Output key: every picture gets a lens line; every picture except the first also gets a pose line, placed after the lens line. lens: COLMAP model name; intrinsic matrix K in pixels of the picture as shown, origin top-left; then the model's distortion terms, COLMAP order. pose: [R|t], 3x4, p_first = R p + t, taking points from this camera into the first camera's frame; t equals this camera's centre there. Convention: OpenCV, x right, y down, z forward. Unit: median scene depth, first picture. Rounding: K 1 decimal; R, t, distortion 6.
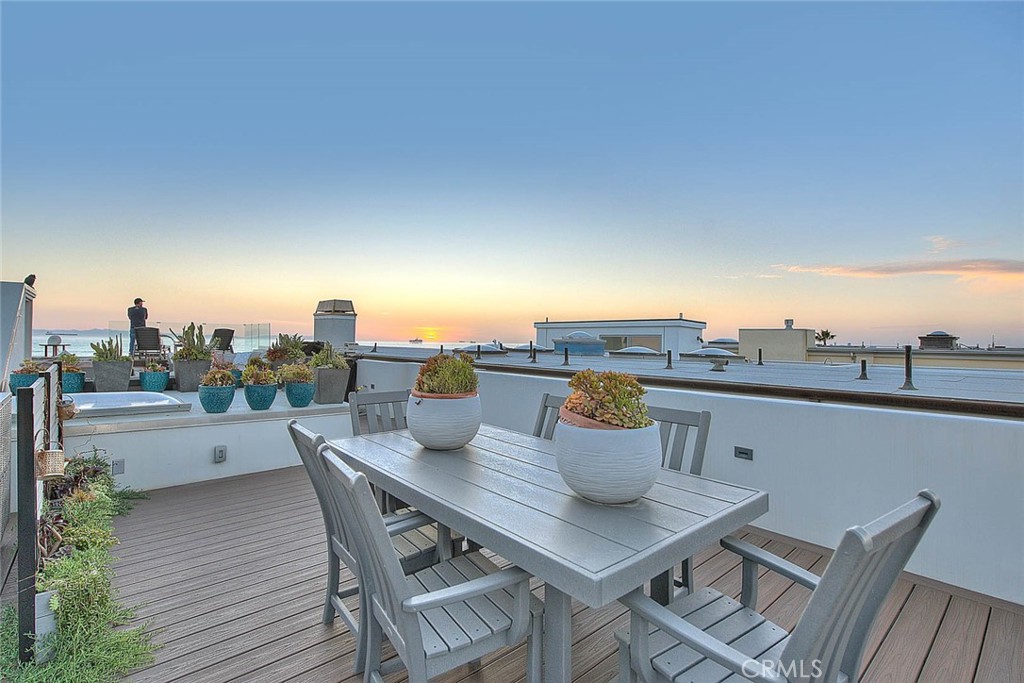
lens RADIAL K [[472.6, 0, 512.0], [0, 472.6, 341.5], [0, 0, 1]] dist [0.000487, 0.000064]
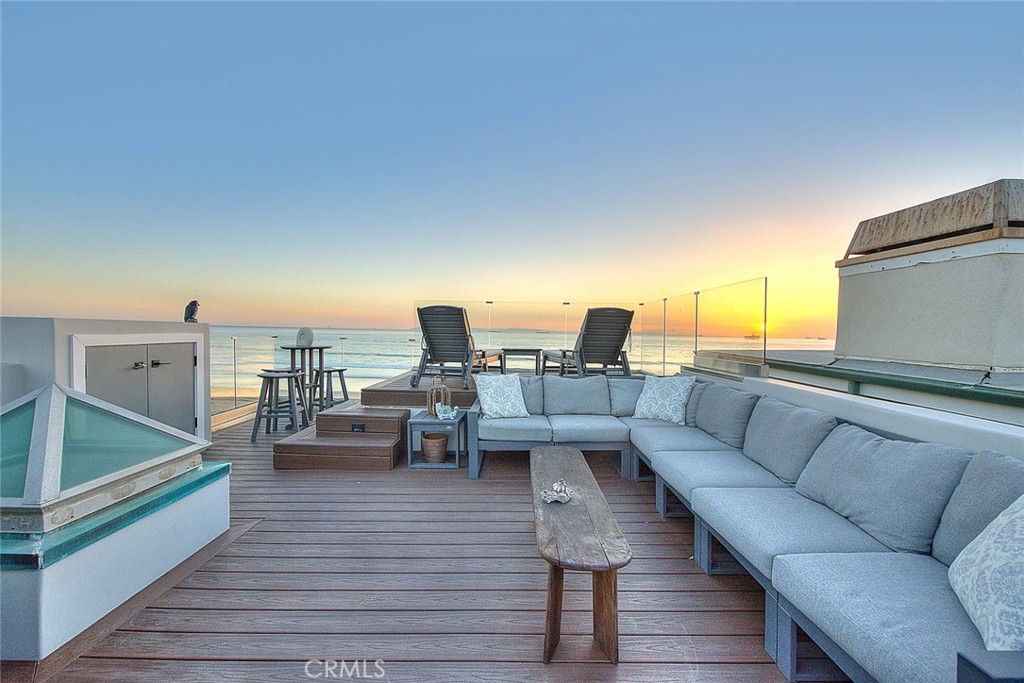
lens RADIAL K [[416.5, 0, 513.4], [0, 416.5, 342.7], [0, 0, 1]] dist [-0.003351, -0.000986]
pose [[0.752106, 0.016164, -0.658844, -0.443406], [-0.006996, 0.999839, 0.016543, -0.004882], [0.659005, -0.007833, 0.752098, 0.693720]]
